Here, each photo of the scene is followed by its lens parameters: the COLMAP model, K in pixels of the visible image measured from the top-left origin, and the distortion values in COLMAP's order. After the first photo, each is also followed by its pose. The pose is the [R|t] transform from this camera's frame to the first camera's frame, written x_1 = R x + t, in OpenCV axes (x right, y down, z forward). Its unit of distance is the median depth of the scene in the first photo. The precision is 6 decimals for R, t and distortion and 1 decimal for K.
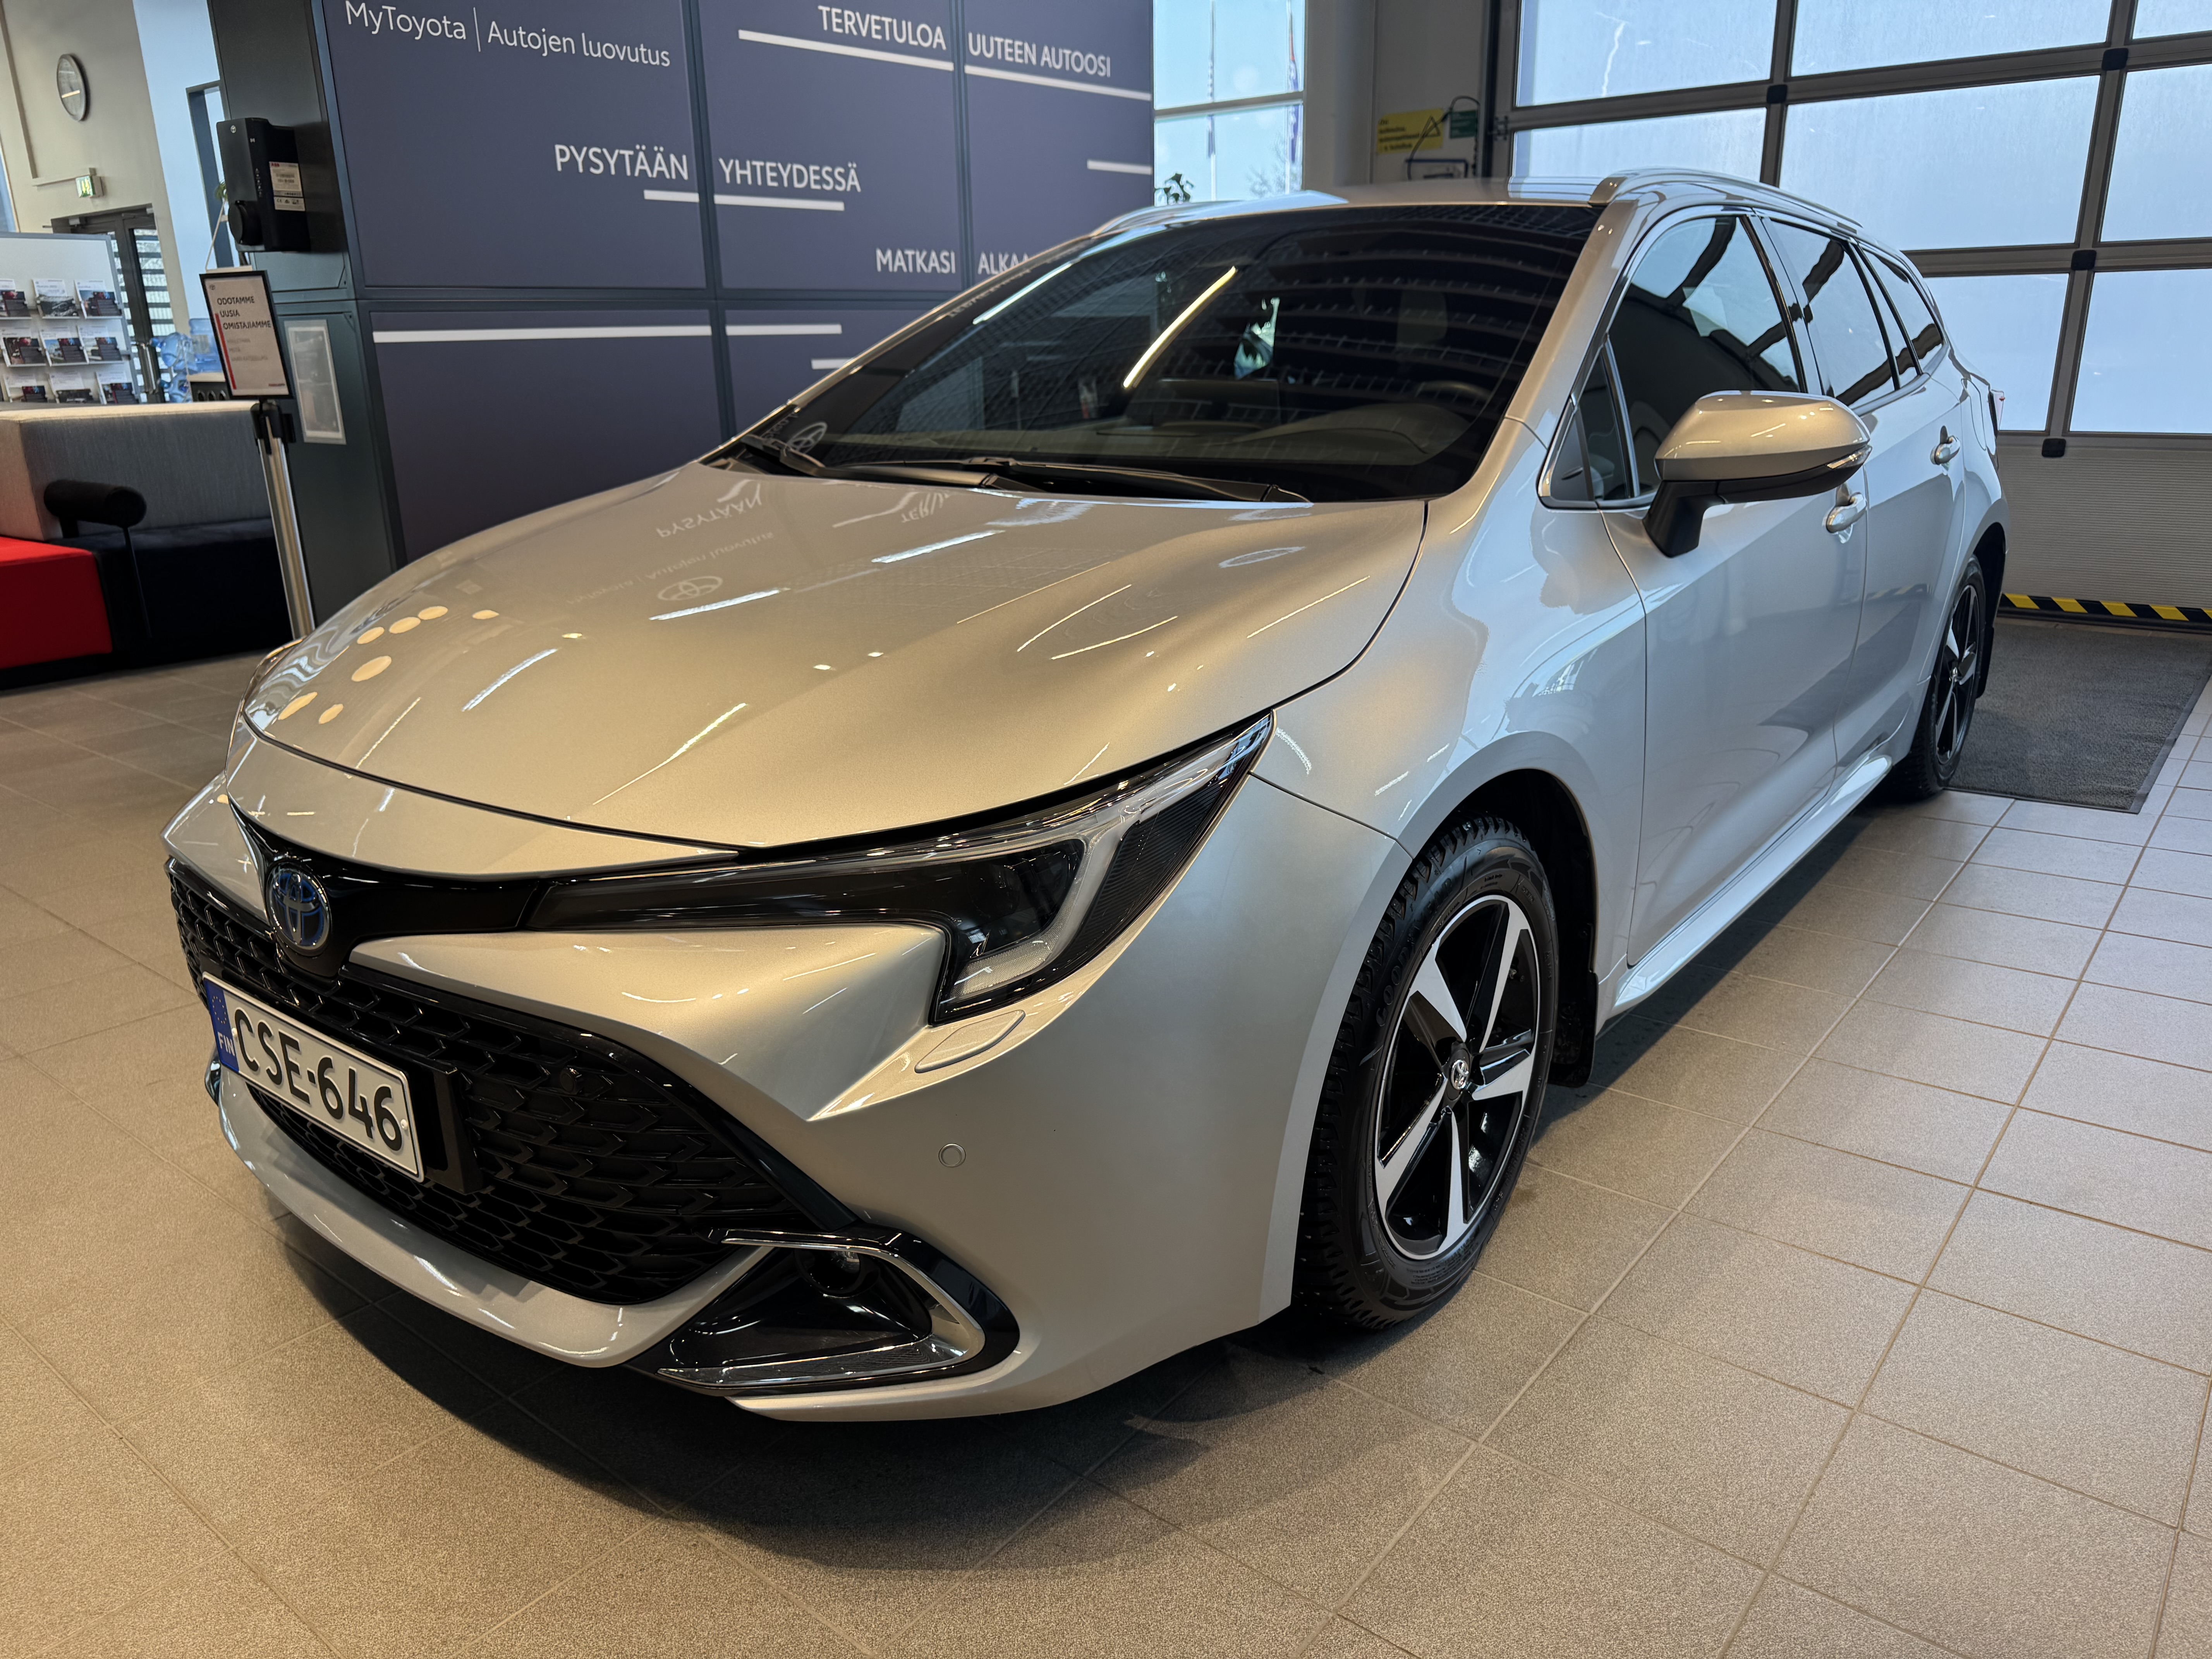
lens RADIAL K [[1585.3, 0, 1101.9], [0, 1585.3, 813.8], [0, 0, 1]] dist [0.008515, -0.010451]
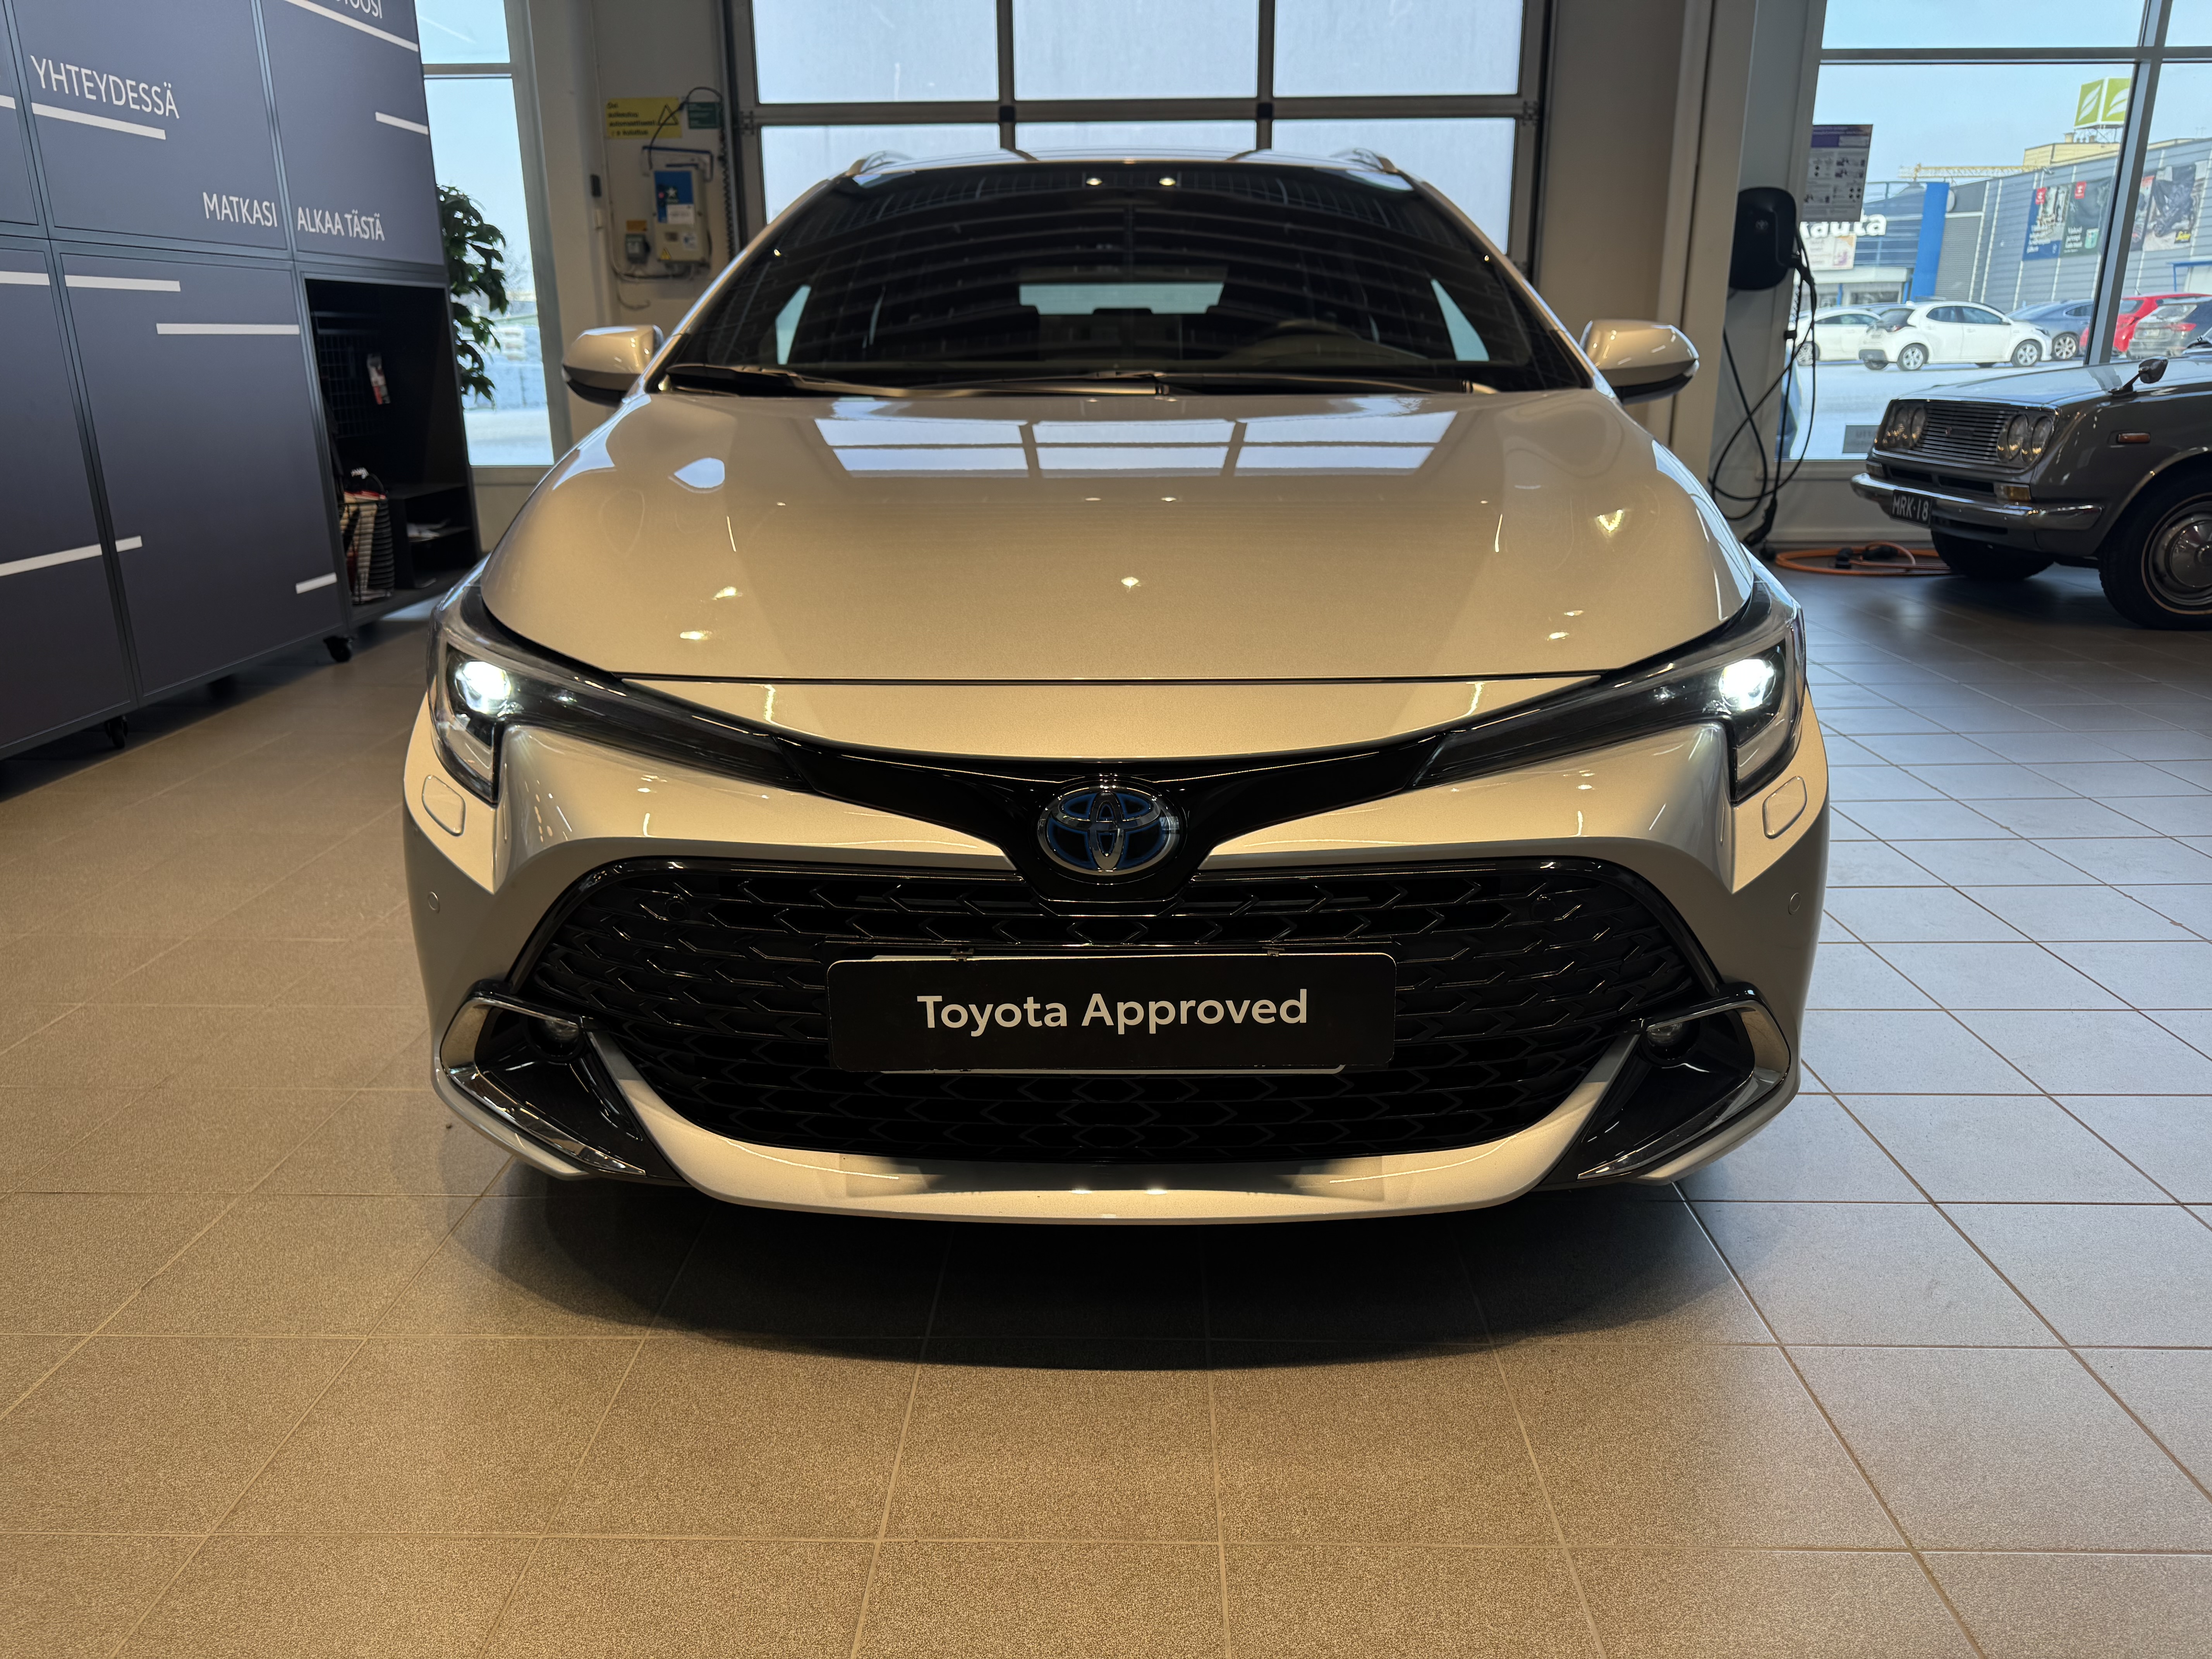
lens RADIAL K [[1585.3, 0, 1091.8], [0, 1585.3, 832.8], [0, 0, 1]] dist [0.008515, -0.010451]
pose [[0.803214, -0.159712, 0.573882, -0.306548], [0.161838, 0.985659, 0.047798, 0.005681], [-0.573286, 0.054483, 0.817542, 0.087695]]
